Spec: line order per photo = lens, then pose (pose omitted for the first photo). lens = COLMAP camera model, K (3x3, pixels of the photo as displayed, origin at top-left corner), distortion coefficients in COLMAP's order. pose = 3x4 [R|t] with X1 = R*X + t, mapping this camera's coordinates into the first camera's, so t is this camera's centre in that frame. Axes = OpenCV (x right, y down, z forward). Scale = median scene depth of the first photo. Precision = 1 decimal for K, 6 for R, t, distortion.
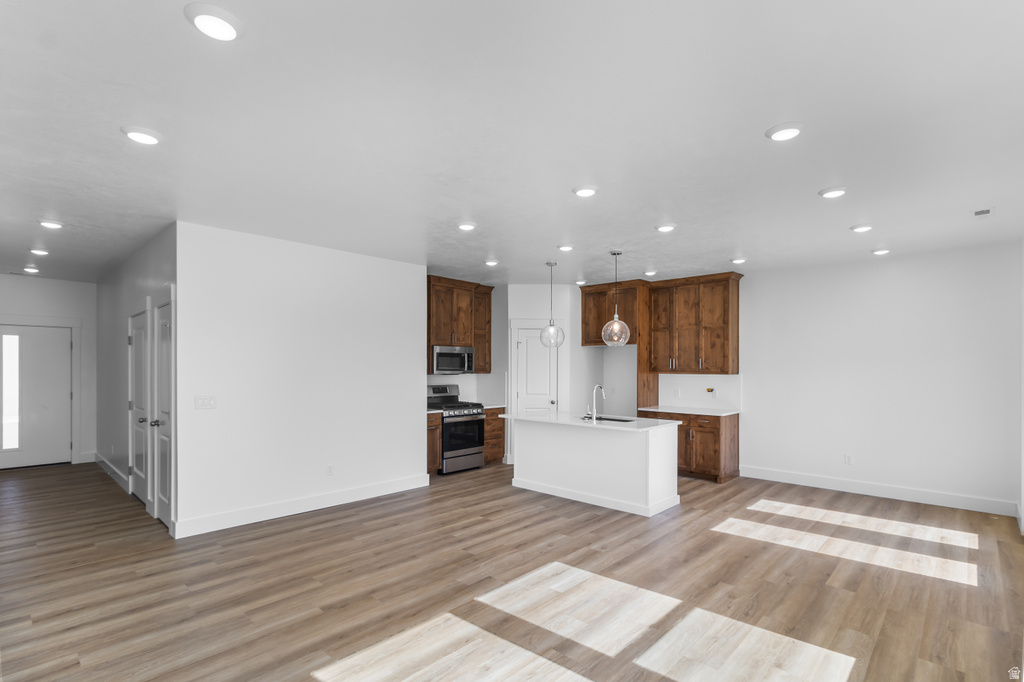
lens RADIAL K [[483.6, 0, 511.8], [0, 483.6, 365.6], [0, 0, 1]] dist [0.001767, 0.000132]
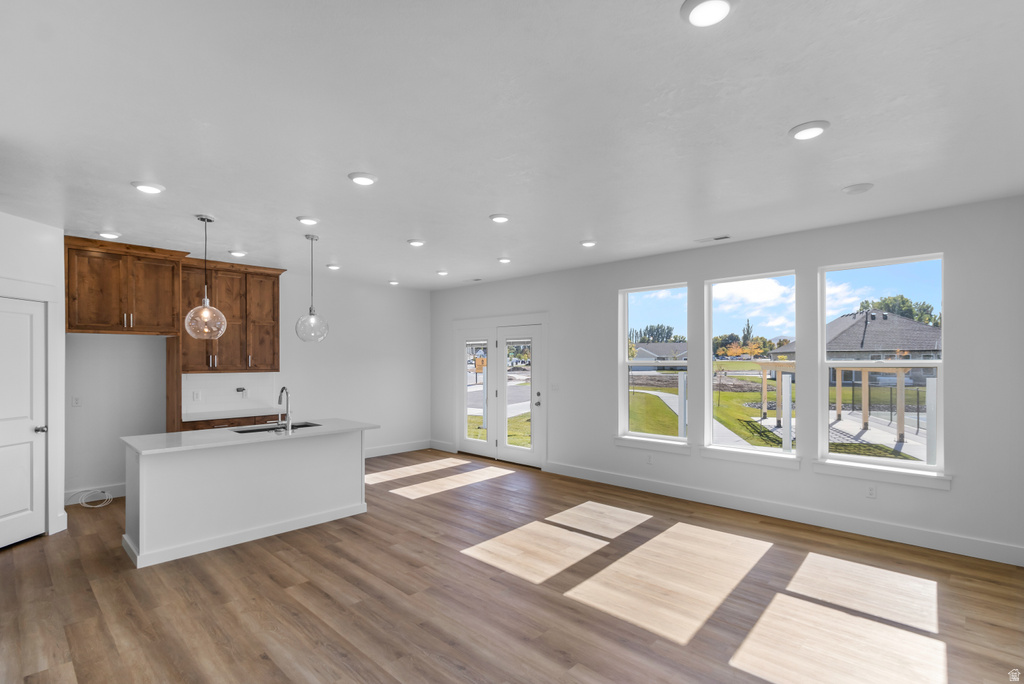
lens RADIAL K [[497.5, 0, 514.0], [0, 497.5, 360.1], [0, 0, 1]] dist [0.001618, 0.000284]
pose [[0.018289, -0.002078, 0.999831, -0.542628], [0.004782, 0.999987, 0.001991, -0.005290], [-0.999821, 0.004745, 0.018299, 0.477861]]
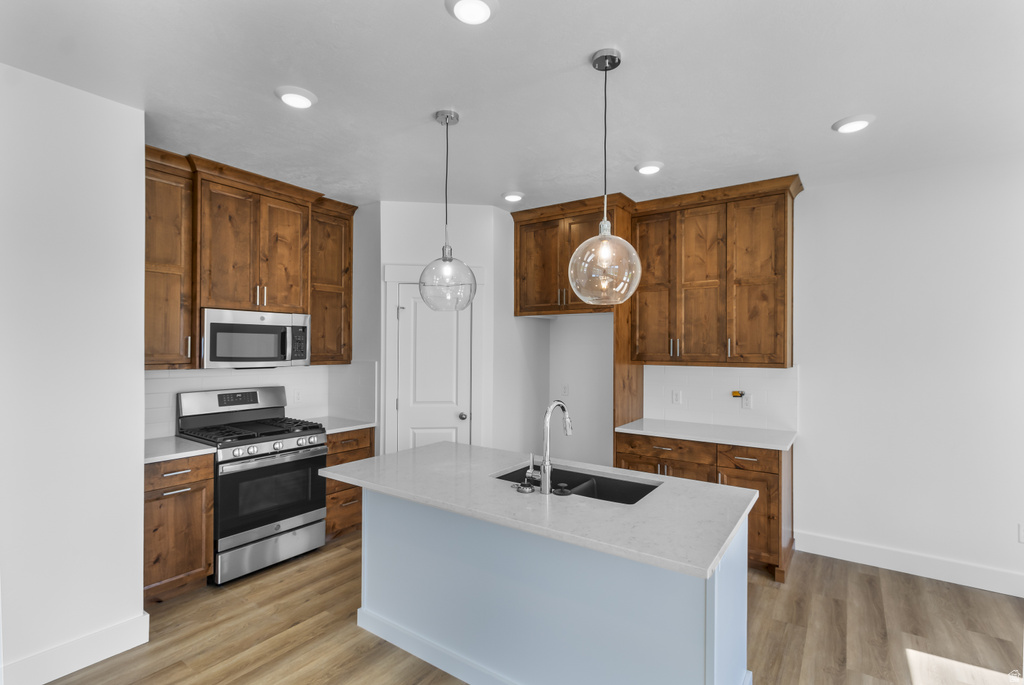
lens RADIAL K [[478.3, 0, 512.0], [0, 478.3, 342.5], [0, 0, 1]] dist [0.000995, 0.000038]
pose [[0.990057, 0.003647, 0.140621, 0.070127], [-0.002423, 0.999958, -0.008876, -0.004647], [-0.140647, 0.008447, 0.990024, 0.496555]]
